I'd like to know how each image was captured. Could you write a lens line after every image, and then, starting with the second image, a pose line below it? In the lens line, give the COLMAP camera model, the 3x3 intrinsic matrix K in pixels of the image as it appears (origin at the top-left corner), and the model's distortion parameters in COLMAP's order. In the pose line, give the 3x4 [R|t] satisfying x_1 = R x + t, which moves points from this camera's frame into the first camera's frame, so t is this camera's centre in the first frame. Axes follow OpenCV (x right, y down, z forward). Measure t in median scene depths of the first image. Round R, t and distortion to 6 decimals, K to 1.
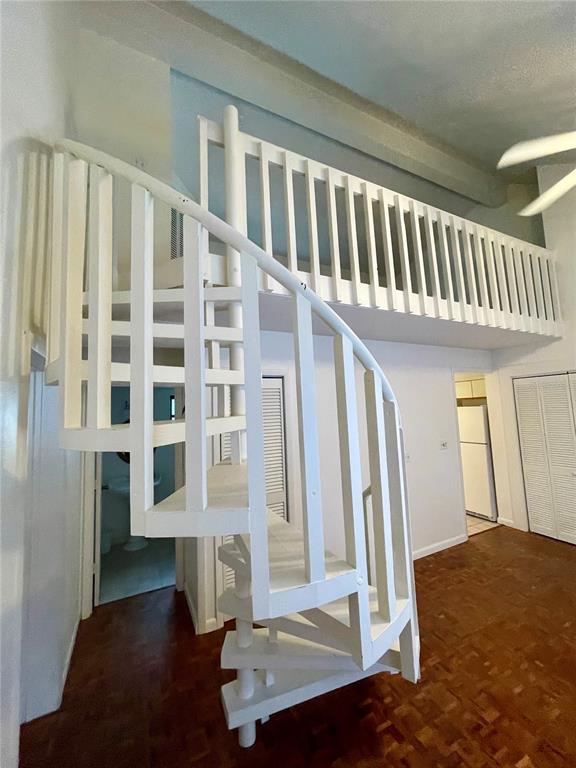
lens RADIAL K [[310.8, 0, 286.0], [0, 310.8, 380.6], [0, 0, 1]] dist [-0.004886, 0.002107]
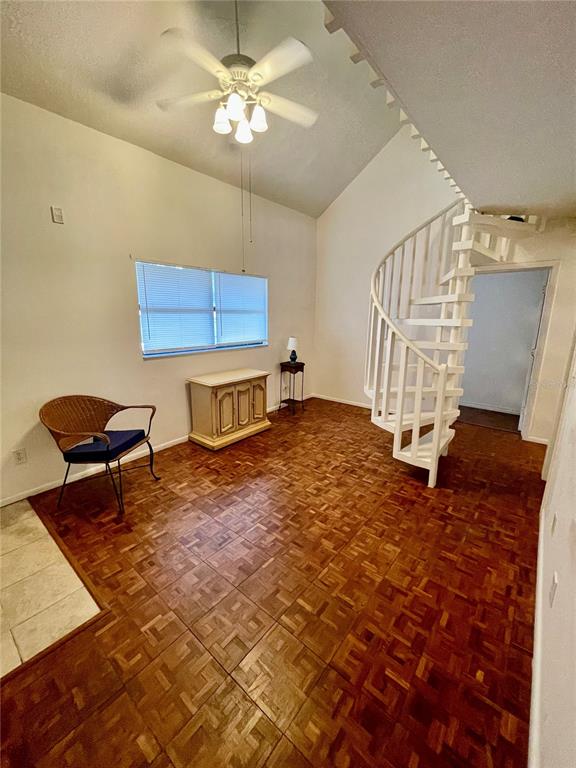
lens RADIAL K [[310.8, 0, 288.7], [0, 310.8, 383.5], [0, 0, 1]] dist [-0.004886, 0.002107]
pose [[-0.911002, 0.123339, -0.393525, 0.711415], [0.065591, 0.985417, 0.157010, 0.130829], [0.407152, 0.117225, -0.905807, 1.077843]]
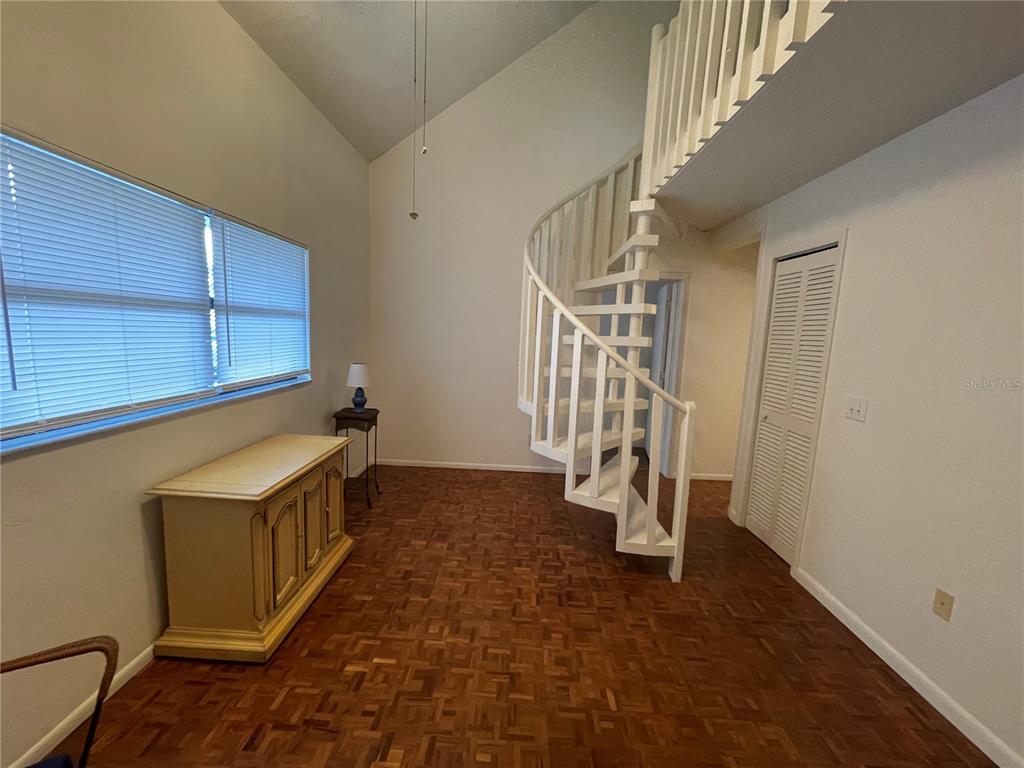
lens RADIAL K [[414.5, 0, 510.0], [0, 414.5, 385.5], [0, 0, 1]] dist [-0.004886, 0.002107]
pose [[-0.475047, 0.138647, -0.868969, 0.809488], [0.058005, 0.990295, 0.126295, 0.097592], [0.878047, 0.009592, -0.478479, 0.655249]]
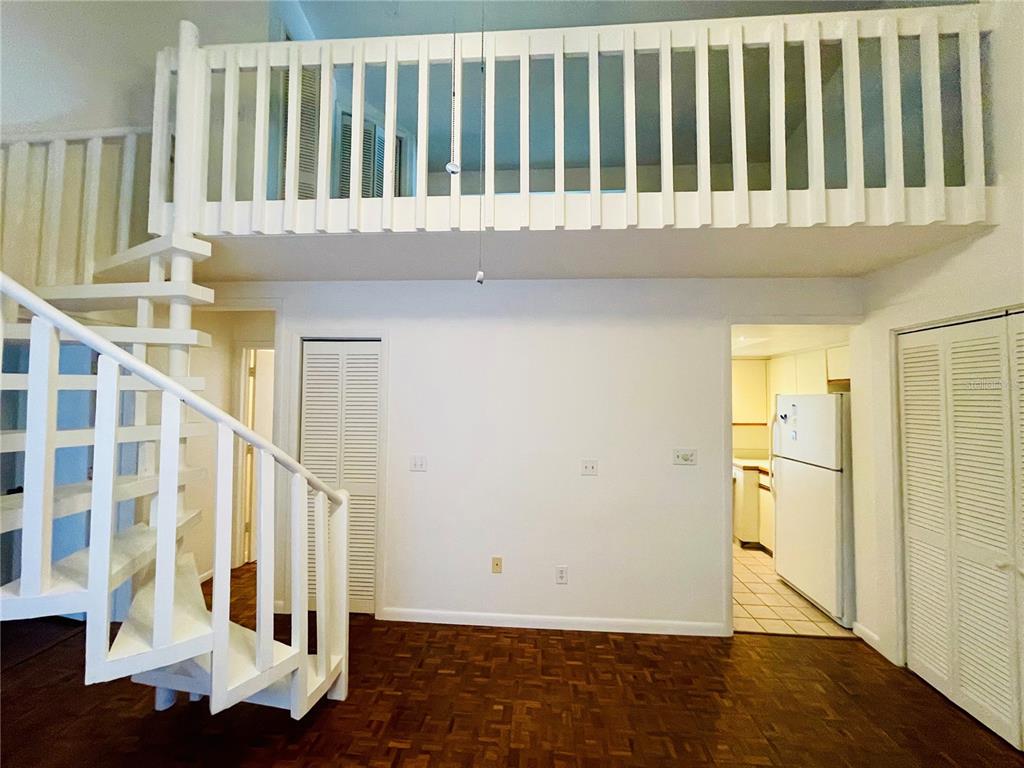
lens RADIAL K [[414.5, 0, 511.2], [0, 414.5, 386.9], [0, 0, 1]] dist [-0.004886, 0.002107]
pose [[0.857692, 0.028687, -0.513363, 0.636901], [0.003785, 0.998063, 0.062097, 0.035223], [0.514149, -0.055203, 0.855922, 0.217980]]
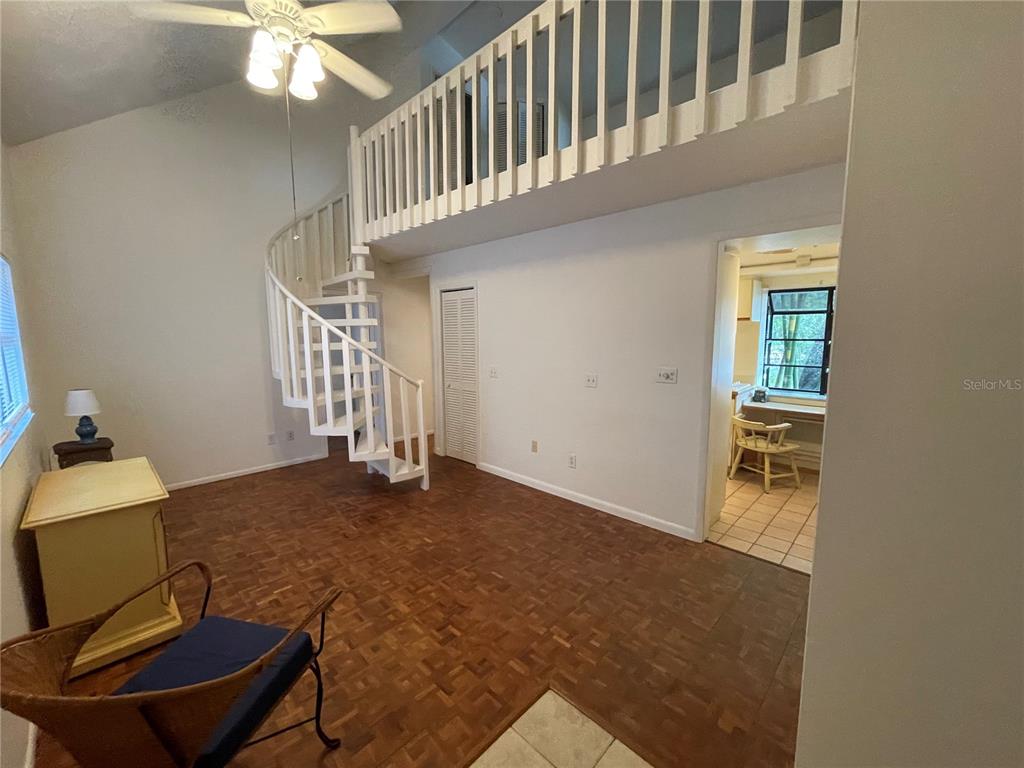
lens RADIAL K [[414.5, 0, 506.2], [0, 414.5, 384.2], [0, 0, 1]] dist [-0.004886, 0.002107]
pose [[0.318894, 0.152796, -0.935393, 1.194313], [0.080468, 0.978992, 0.187351, 0.049470], [0.944368, -0.135015, 0.299899, 0.481832]]
